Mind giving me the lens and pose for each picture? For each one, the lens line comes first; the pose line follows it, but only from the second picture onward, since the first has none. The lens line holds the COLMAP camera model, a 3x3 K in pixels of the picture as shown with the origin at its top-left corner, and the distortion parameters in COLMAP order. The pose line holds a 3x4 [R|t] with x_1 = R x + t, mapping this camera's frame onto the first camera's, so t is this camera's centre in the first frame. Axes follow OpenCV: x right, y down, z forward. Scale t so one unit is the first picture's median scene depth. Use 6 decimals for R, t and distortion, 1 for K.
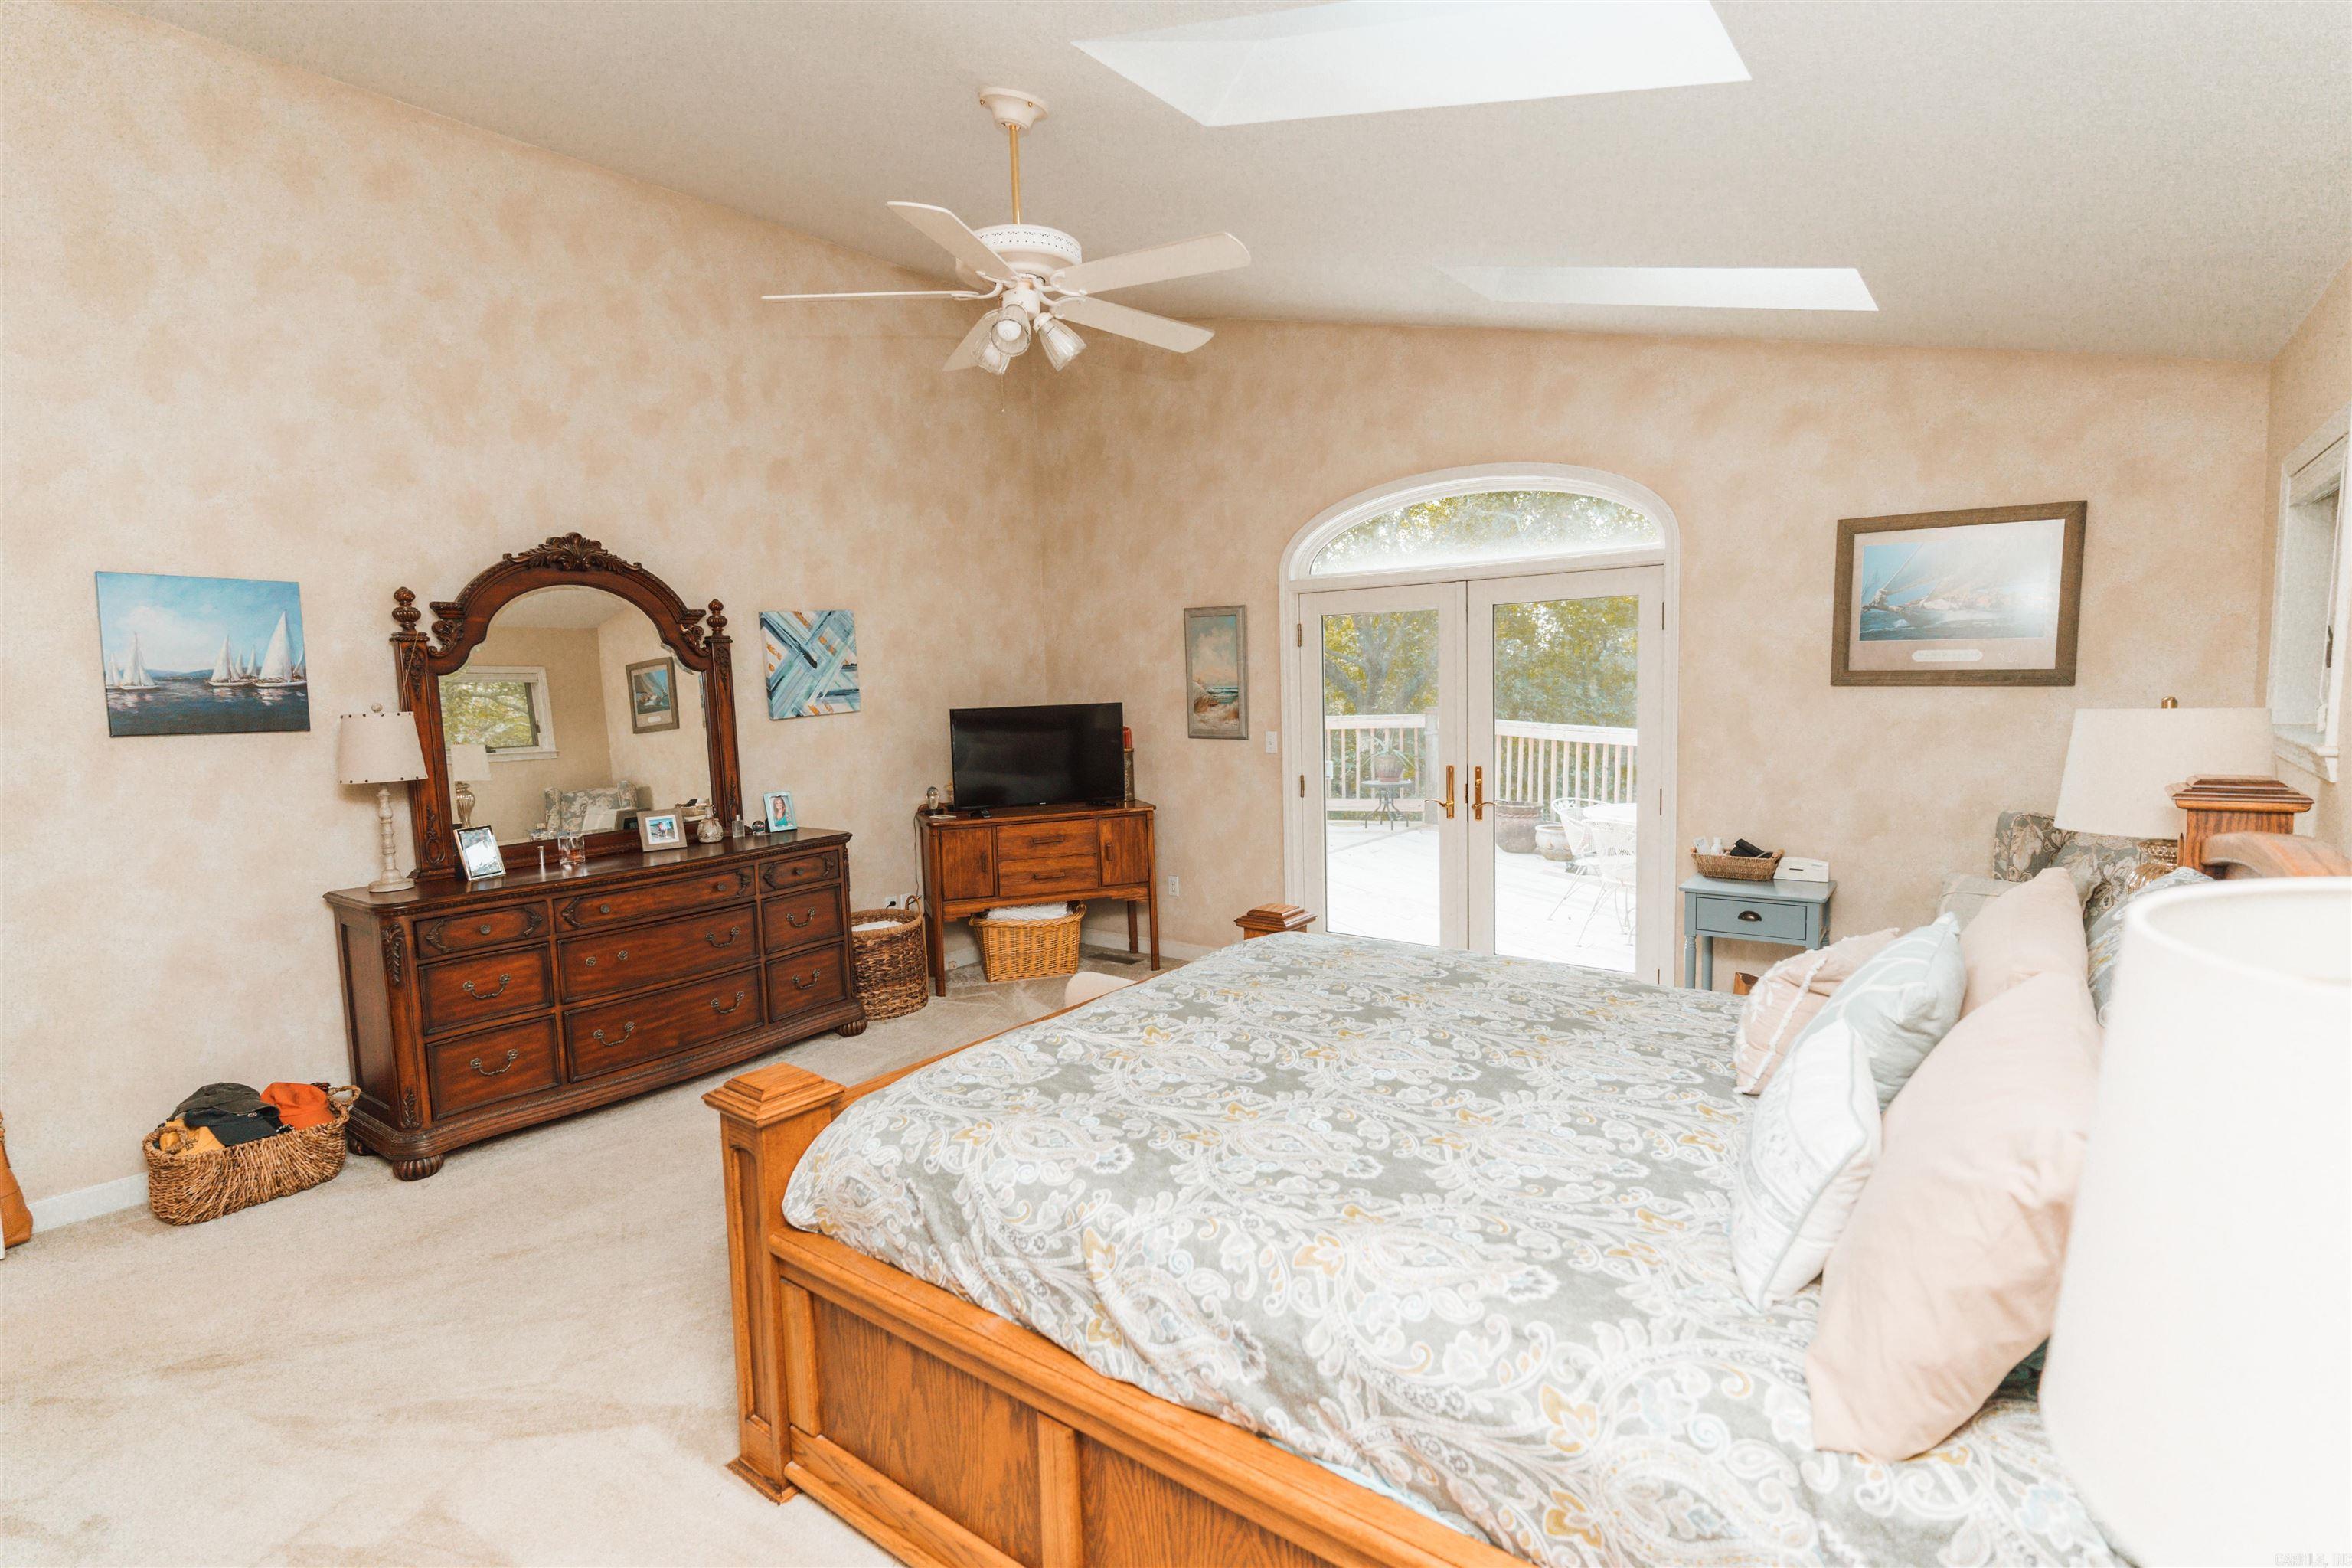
lens RADIAL K [[1177.5, 0, 1232.9], [0, 1177.5, 796.3], [0, 0, 1]] dist [0.000595, 0.000450]
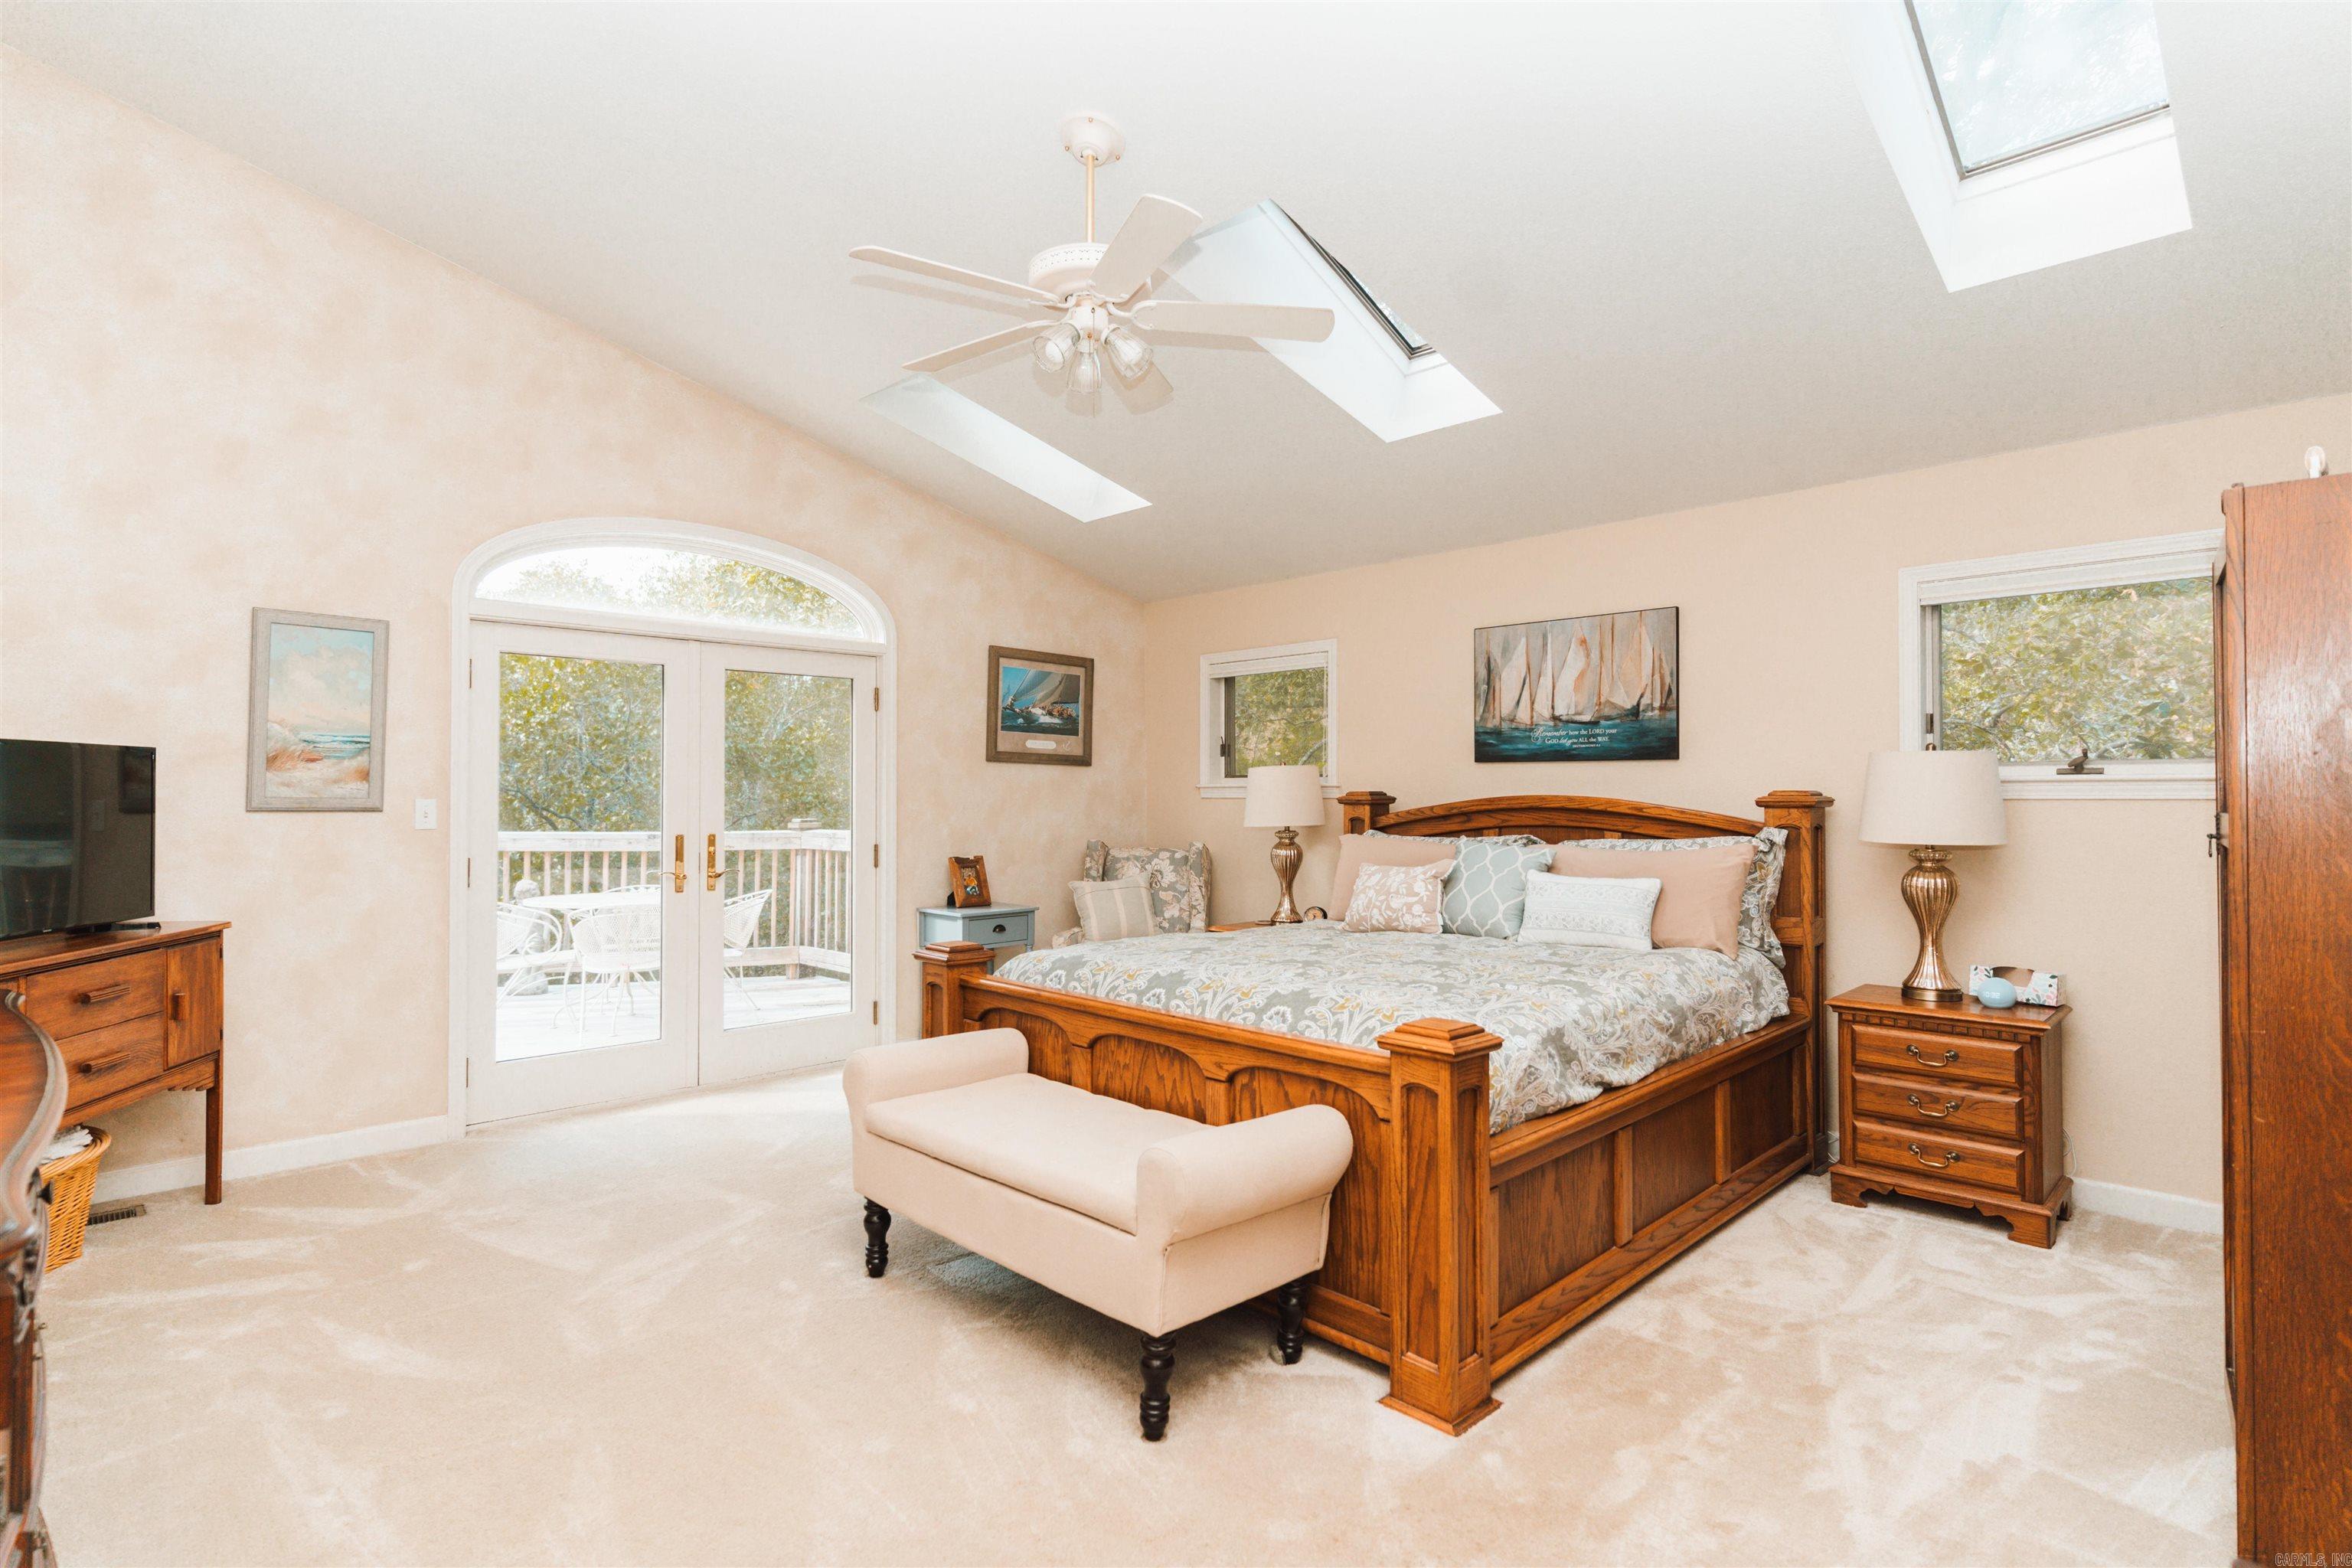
lens RADIAL K [[1146.8, 0, 1176.0], [0, 1146.8, 784.0], [0, 0, 1]] dist [0.001752, 0.001521]
pose [[0.125557, 0.044341, 0.991095, -0.621679], [0.111417, 0.992051, -0.058499, 0.028574], [-0.985810, 0.117769, 0.119618, 0.472695]]
